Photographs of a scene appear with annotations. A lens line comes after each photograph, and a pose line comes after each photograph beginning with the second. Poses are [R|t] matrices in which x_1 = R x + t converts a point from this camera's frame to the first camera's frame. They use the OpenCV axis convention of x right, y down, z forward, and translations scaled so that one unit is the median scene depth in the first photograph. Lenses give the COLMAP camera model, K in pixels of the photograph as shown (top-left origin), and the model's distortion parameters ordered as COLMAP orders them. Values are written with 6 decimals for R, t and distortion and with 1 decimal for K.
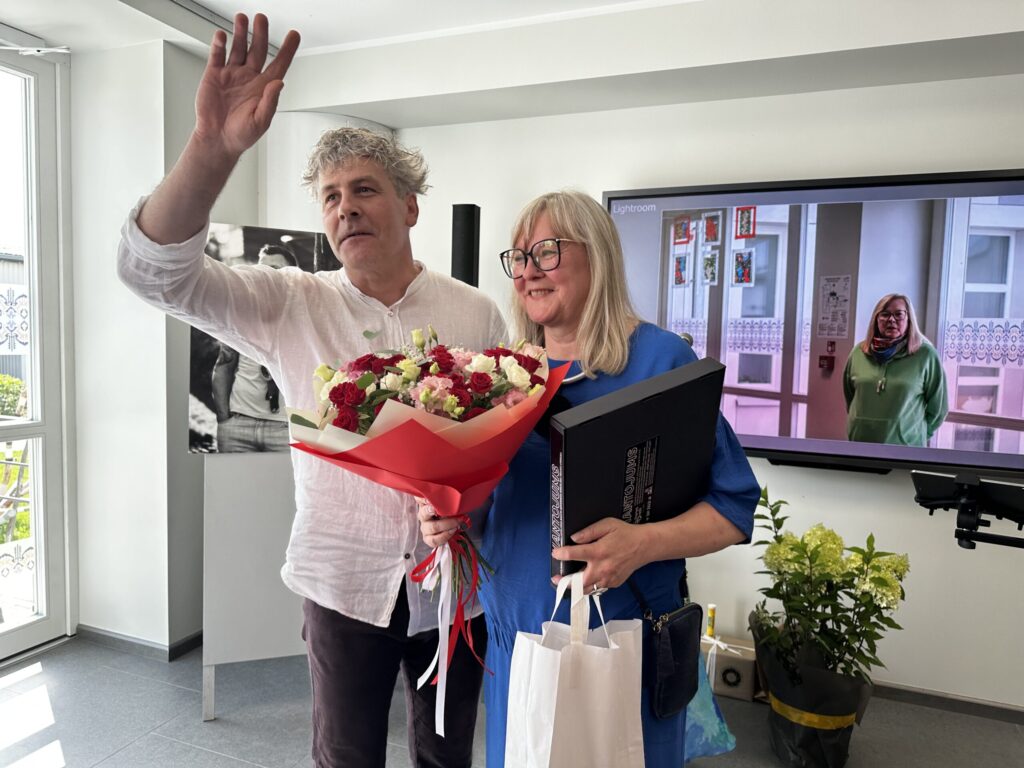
lens RADIAL K [[726.6, 0, 516.1], [0, 726.6, 392.7], [0, 0, 1]] dist [0.010321, -0.002423]
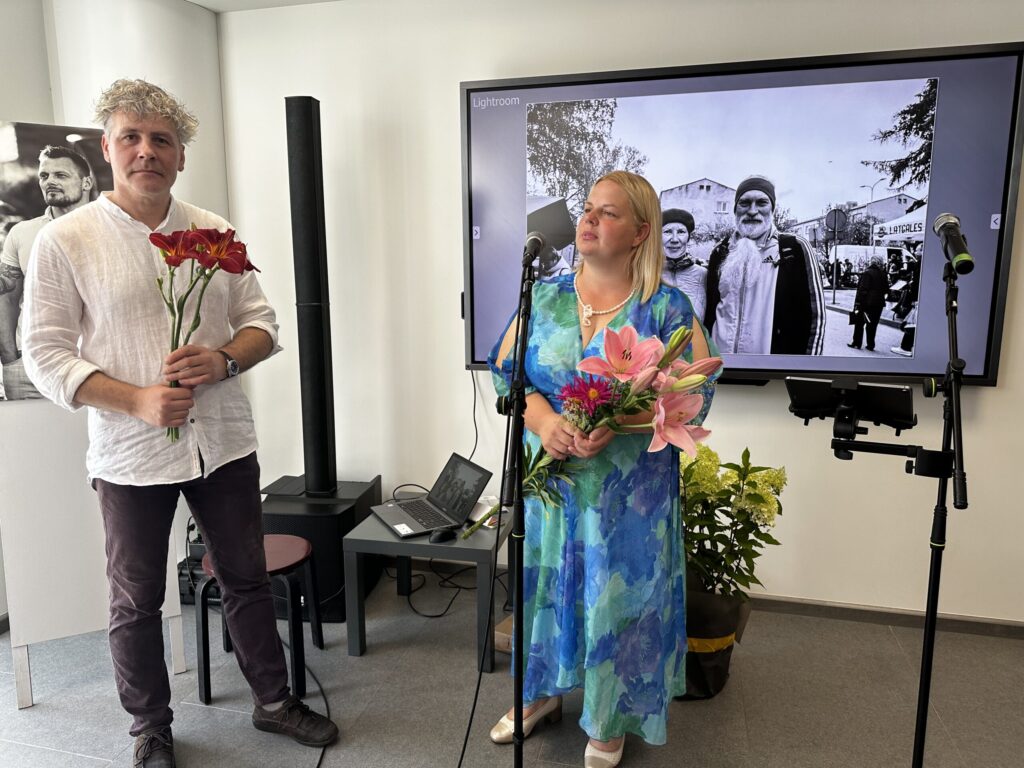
lens RADIAL K [[715.2, 0, 512.0], [0, 715.2, 392.9], [0, 0, 1]] dist [0.070058, -0.085702]
pose [[0.991391, -0.053525, 0.119496, 0.078625], [0.041907, 0.994332, 0.097710, 0.019677], [-0.124049, -0.091861, 0.988015, 0.125991]]
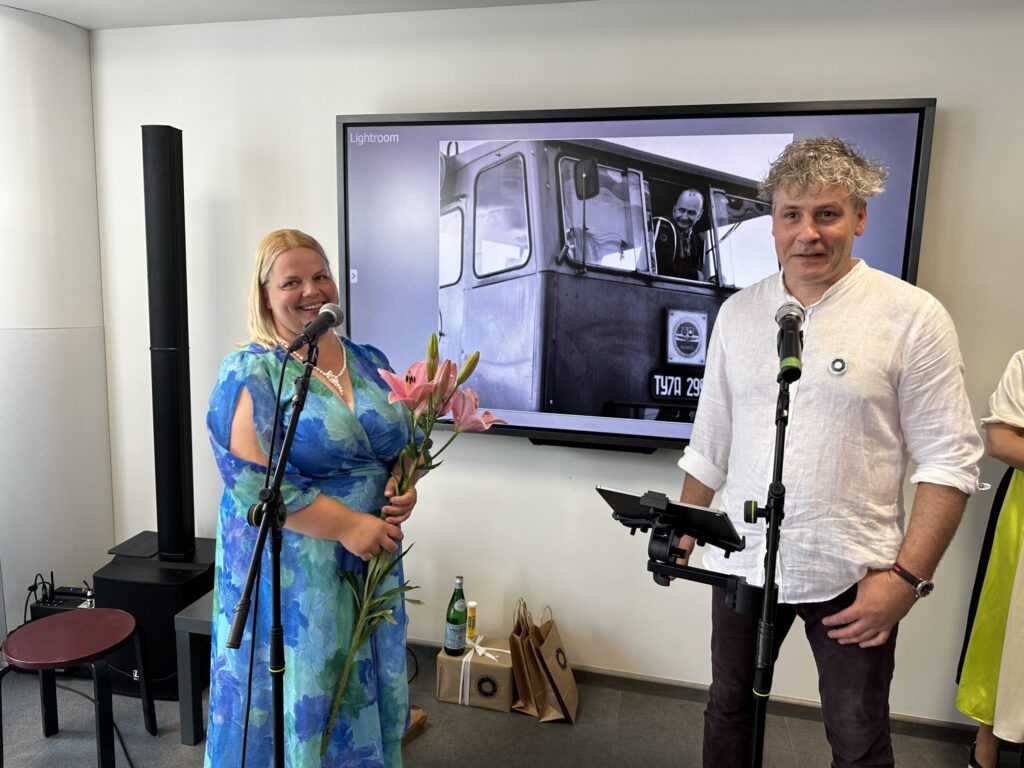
lens RADIAL K [[720.0, 0, 505.7], [0, 720.0, 392.7], [0, 0, 1]] dist [0.067117, -0.083915]
pose [[0.990379, -0.021819, 0.136653, 0.254784], [0.011085, 0.996827, 0.078823, -0.039194], [-0.137939, -0.076550, 0.987478, 0.197307]]
